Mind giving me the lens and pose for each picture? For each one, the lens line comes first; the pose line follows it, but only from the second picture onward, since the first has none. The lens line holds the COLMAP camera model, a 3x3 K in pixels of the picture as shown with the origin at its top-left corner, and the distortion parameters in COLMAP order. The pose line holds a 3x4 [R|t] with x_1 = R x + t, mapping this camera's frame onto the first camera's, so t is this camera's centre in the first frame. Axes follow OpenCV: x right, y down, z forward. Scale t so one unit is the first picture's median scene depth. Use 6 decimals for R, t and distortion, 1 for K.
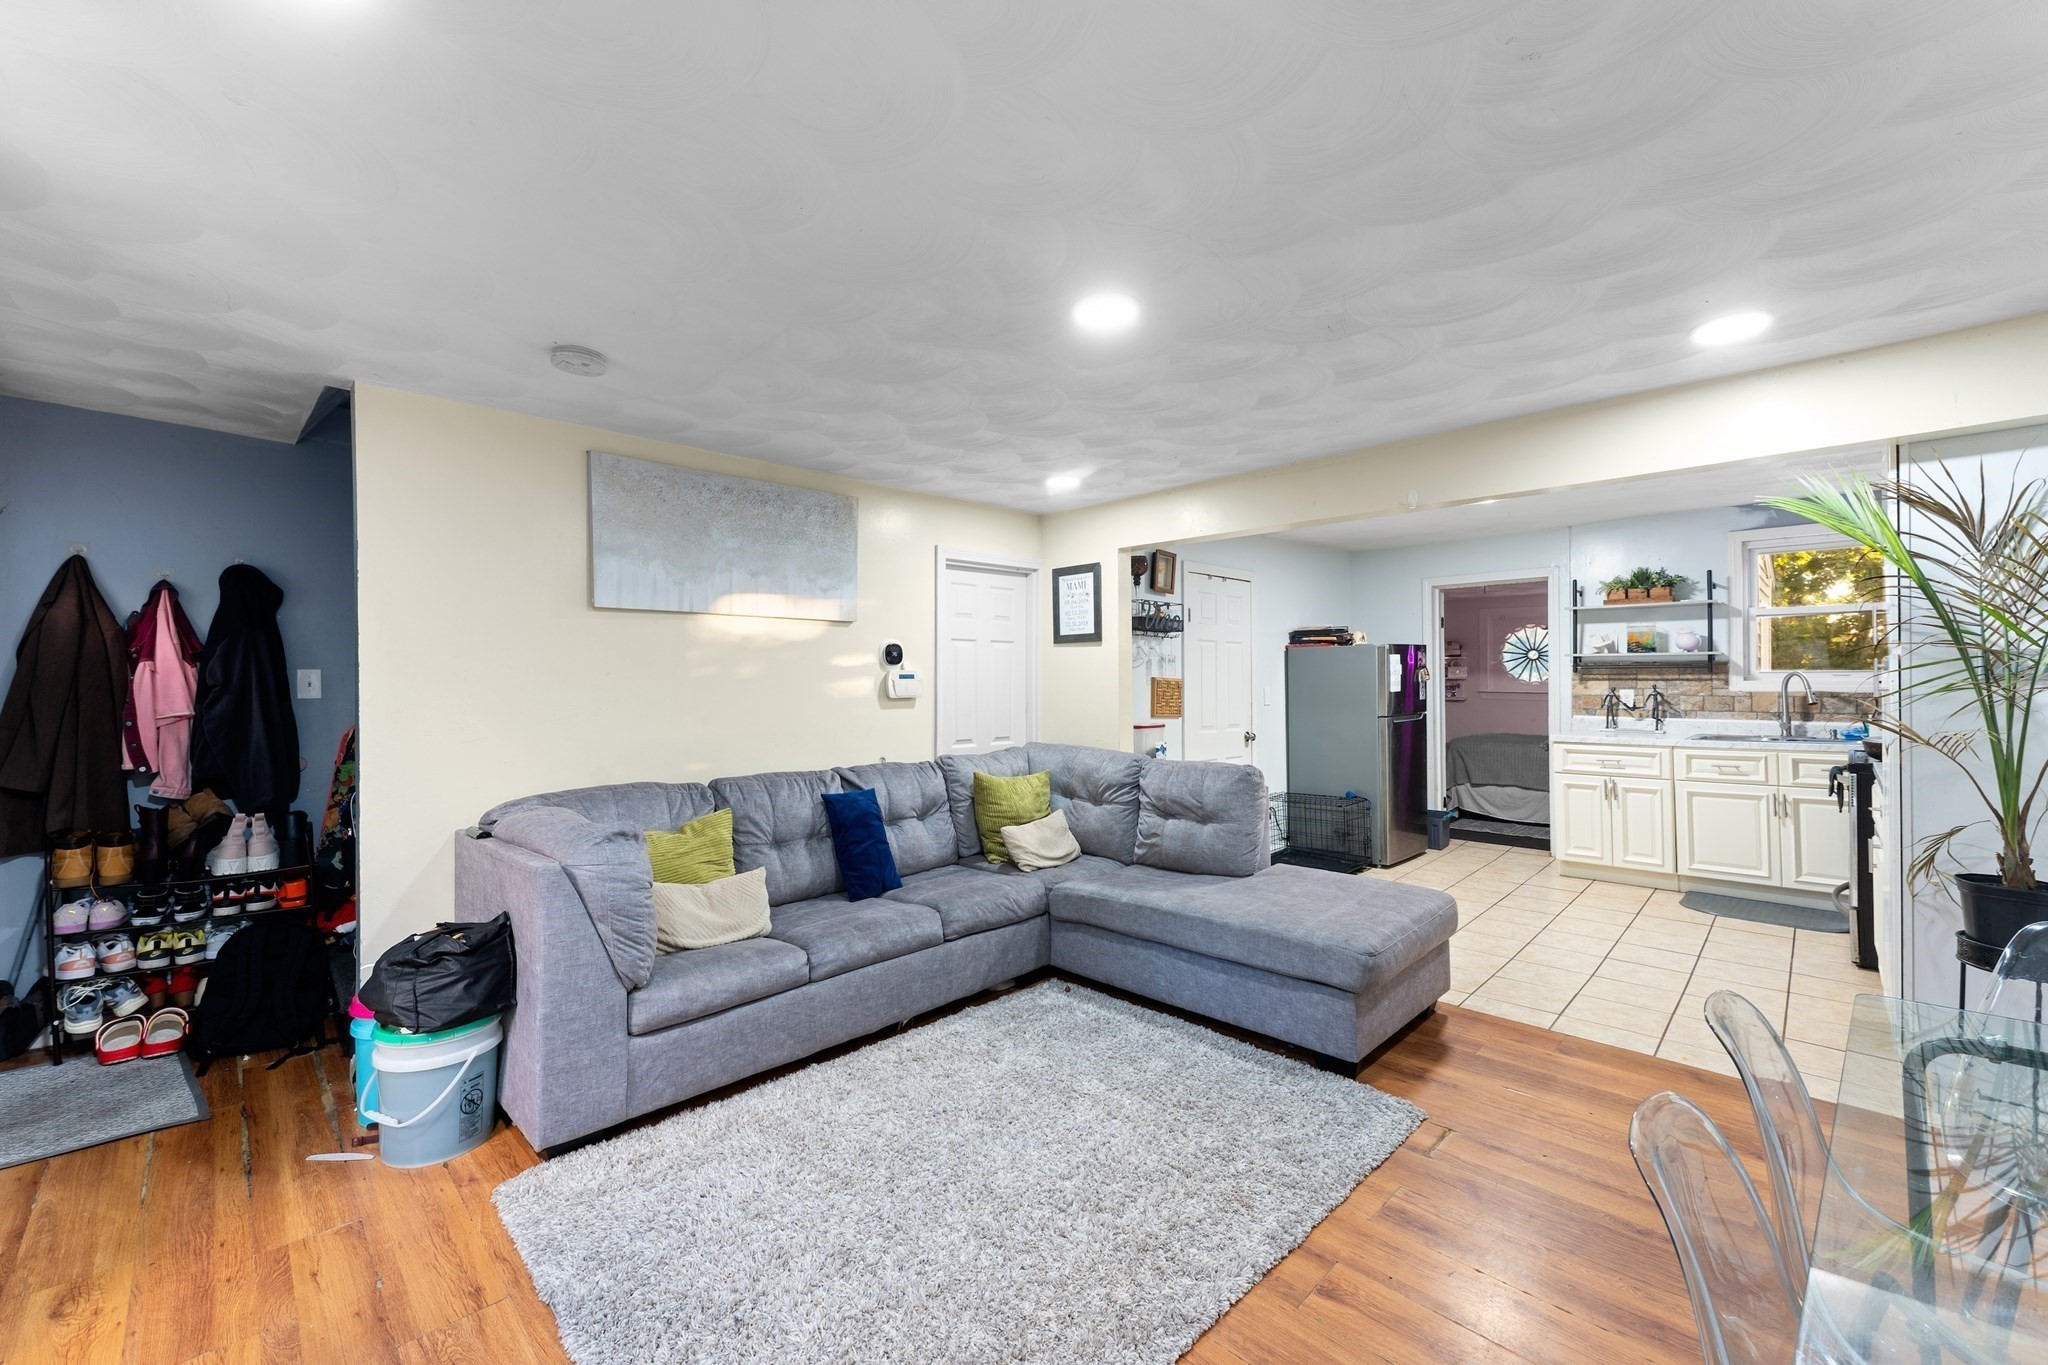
lens RADIAL K [[819.3, 0, 1016.9], [0, 819.3, 669.1], [0, 0, 1]] dist [0.001334, 0.000058]
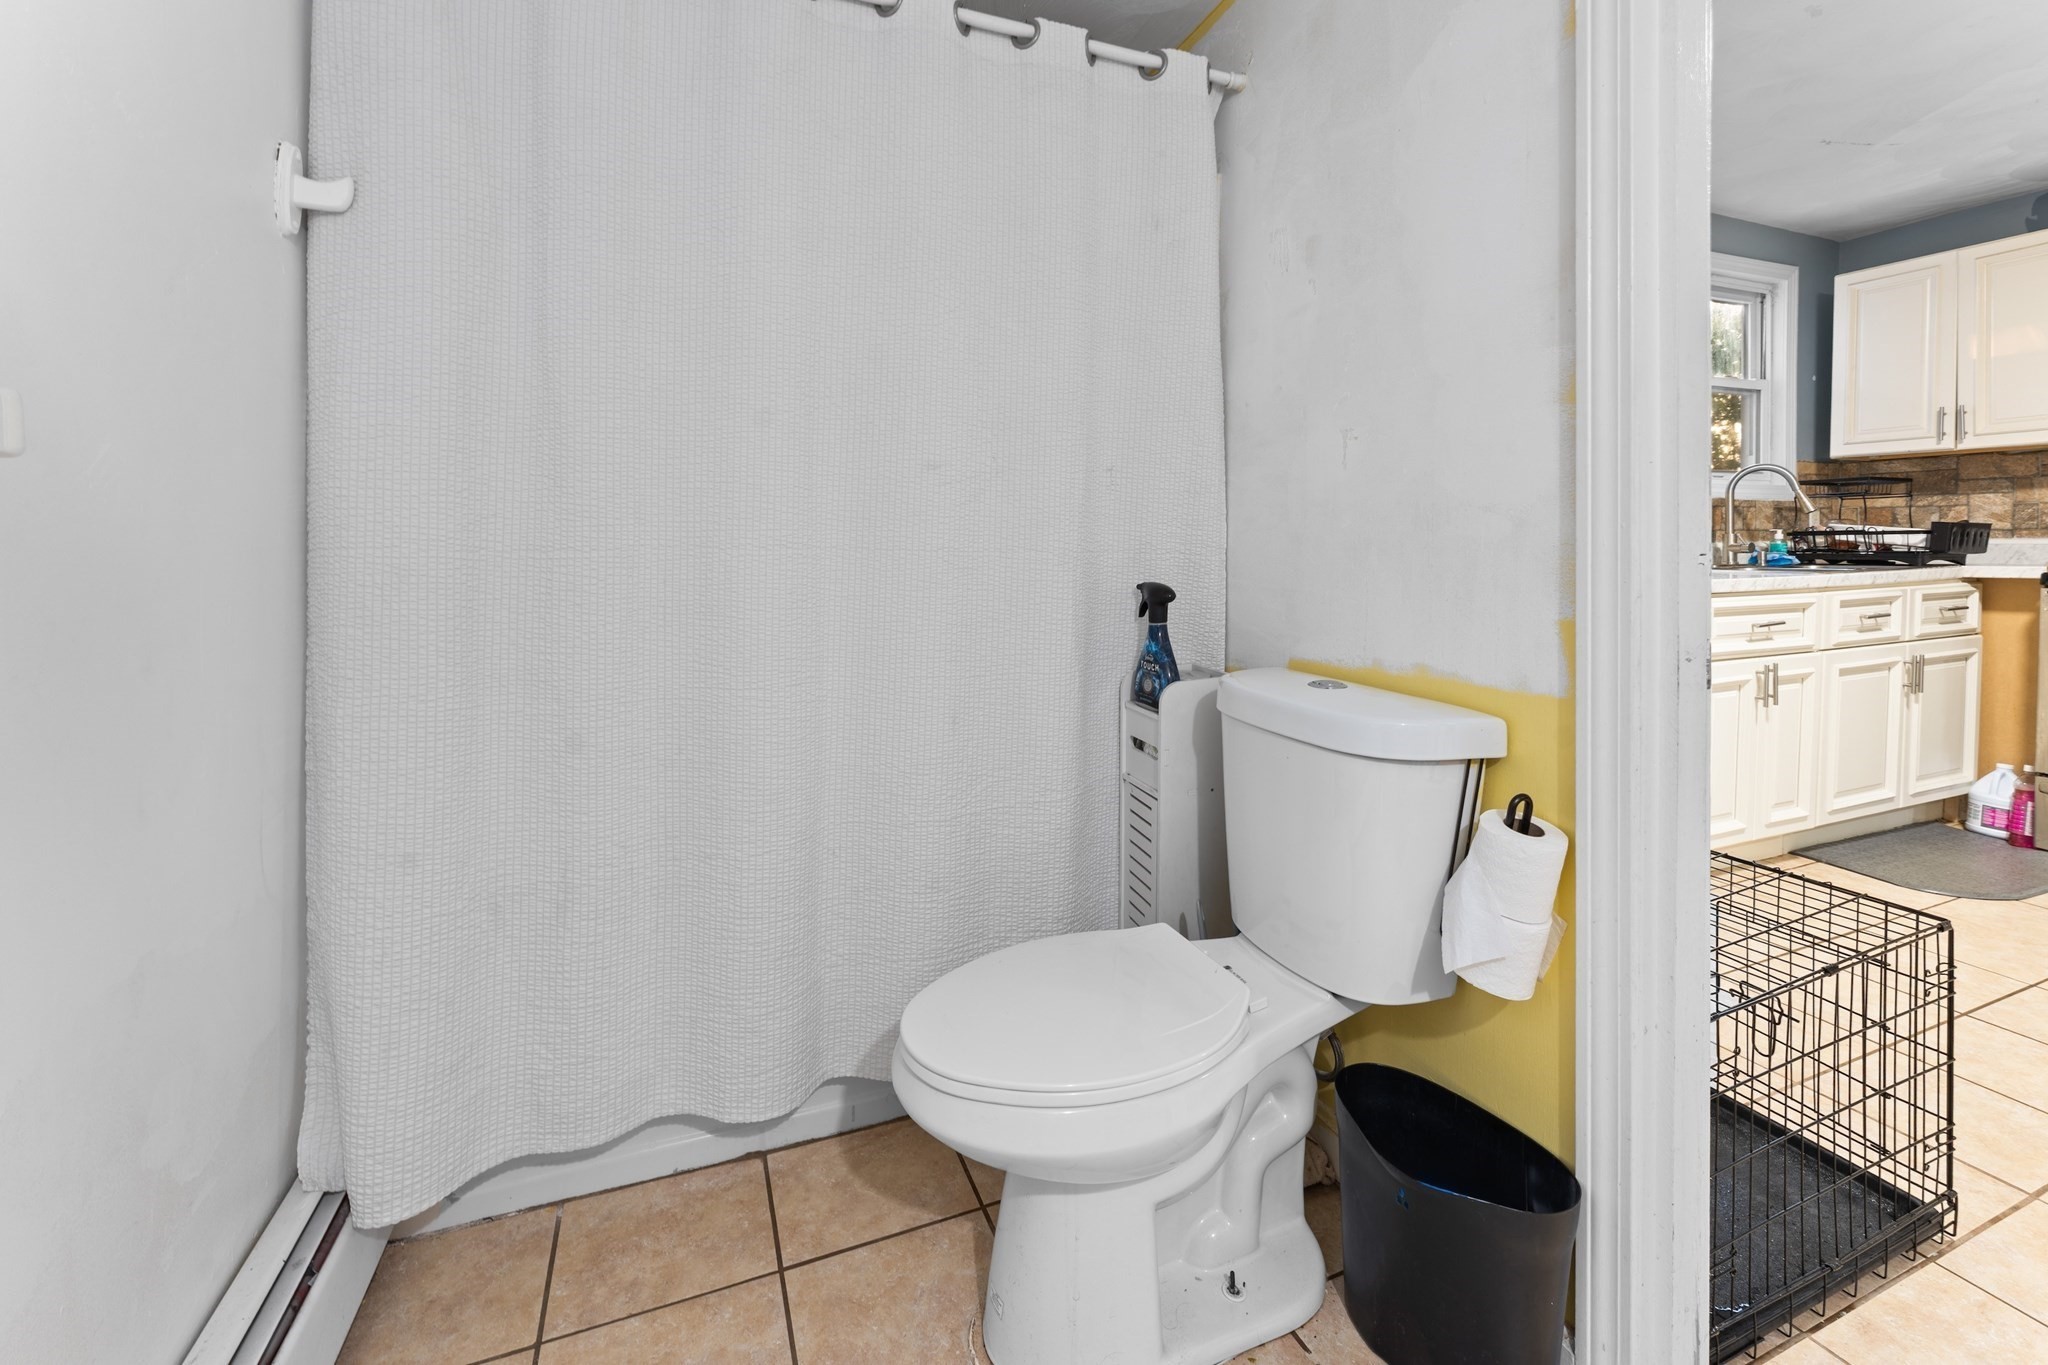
lens RADIAL K [[833.9, 0, 1060.8], [0, 833.9, 551.0], [0, 0, 1]] dist [0.000018, -0.000038]
pose [[0.396947, -0.009830, 0.917789, 0.116975], [-0.007087, 0.999880, 0.013775, 0.067515], [-0.917814, -0.011973, 0.396830, 1.244375]]
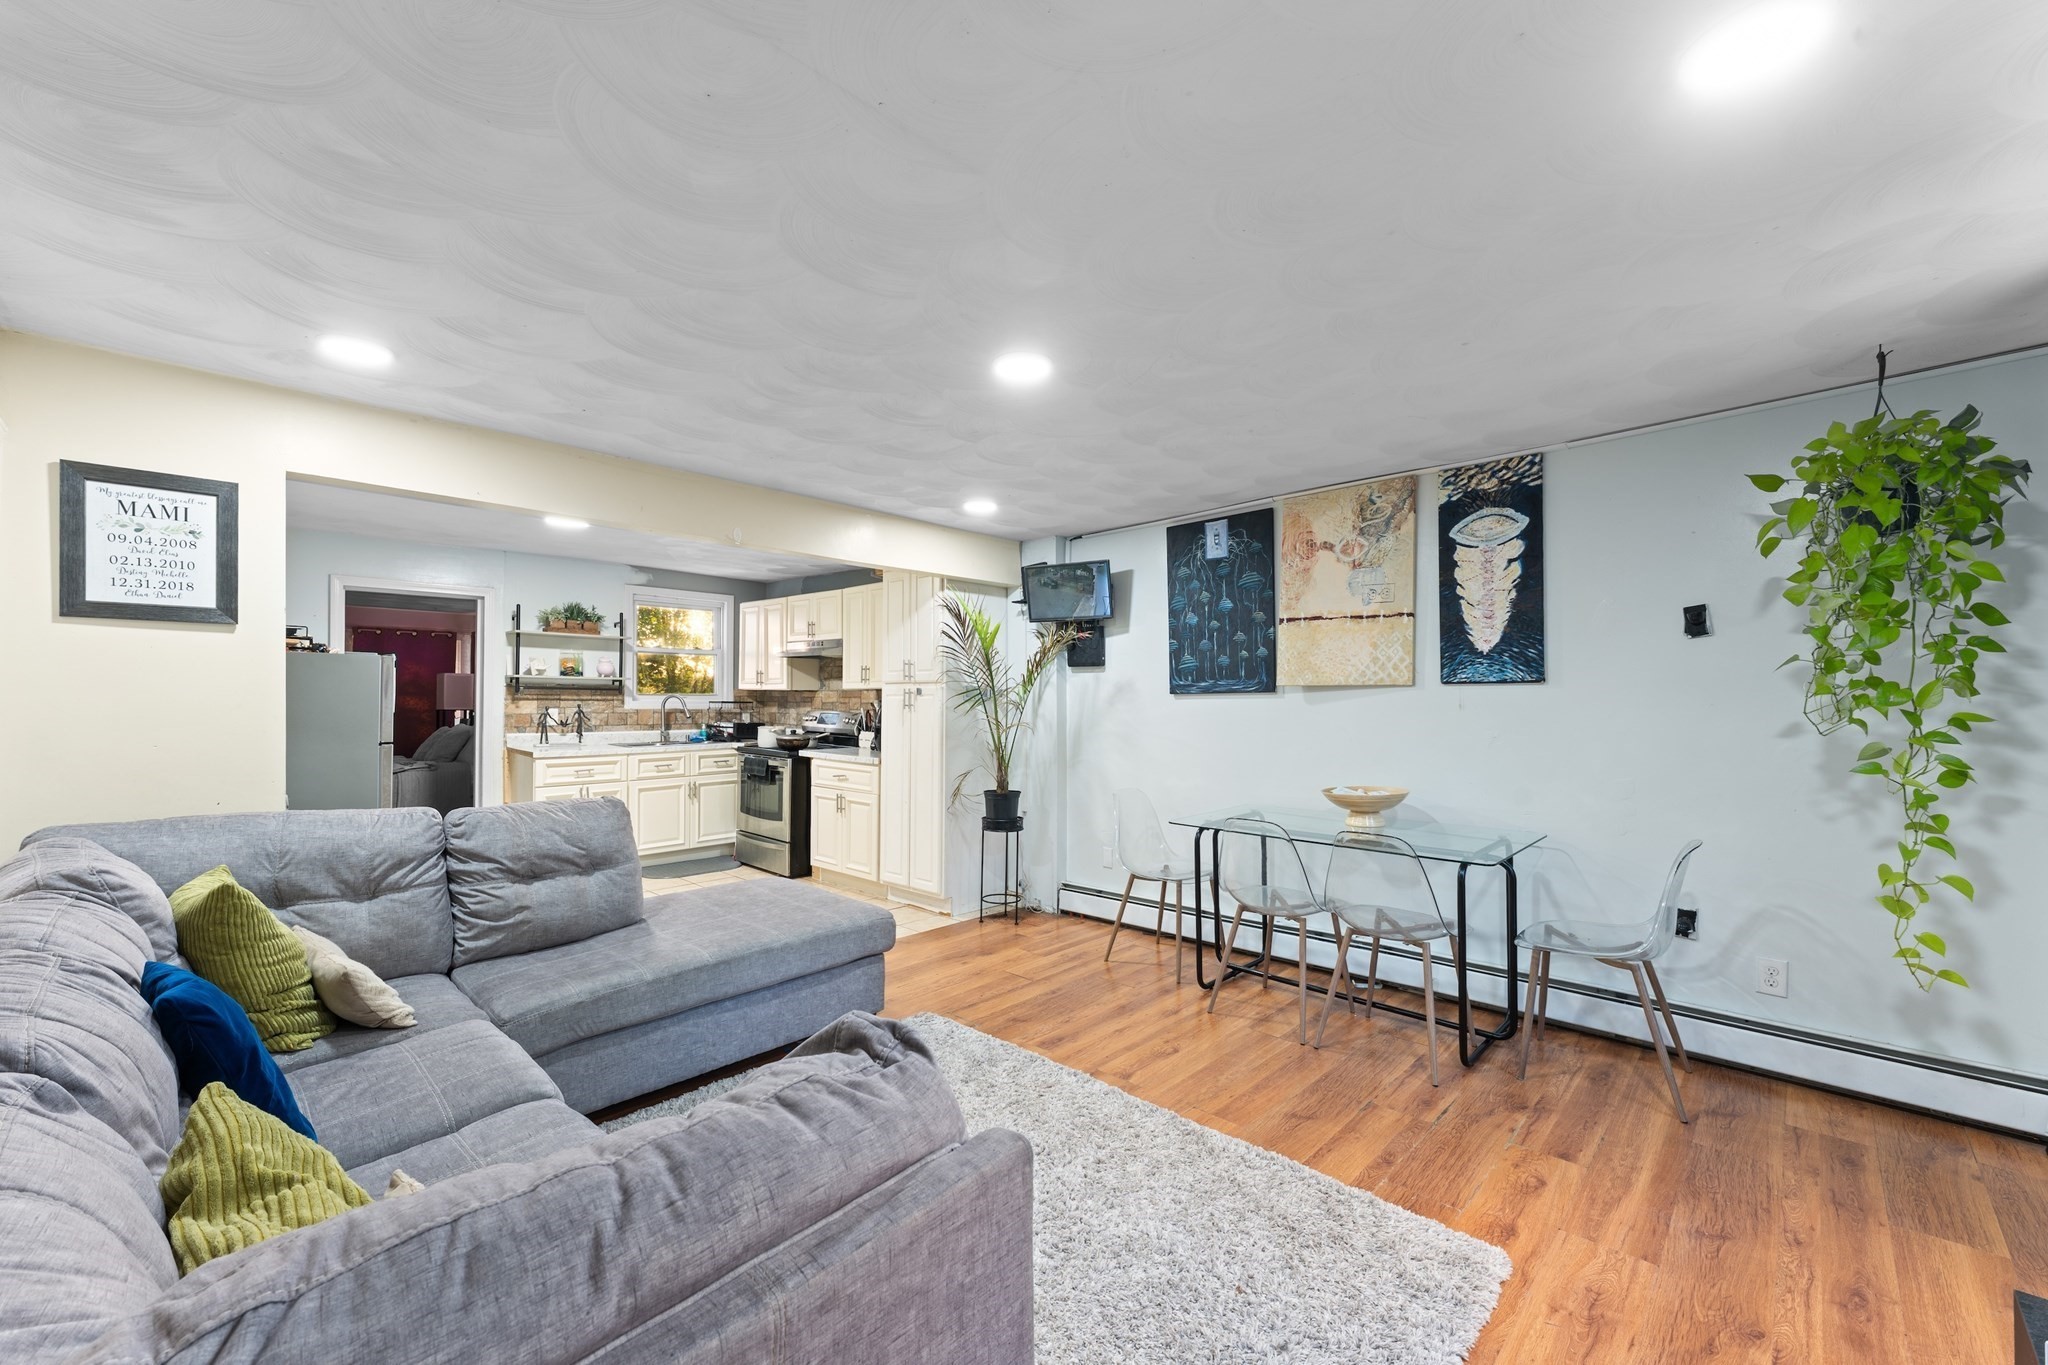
lens RADIAL K [[812.5, 0, 1016.3], [0, 812.5, 687.9], [0, 0, 1]] dist [0.001131, -0.000225]
pose [[-0.027965, 0.020487, 0.999399, -0.441670], [-0.015383, 0.999663, -0.020922, 0.011909], [-0.999491, -0.015959, -0.027641, 0.456111]]
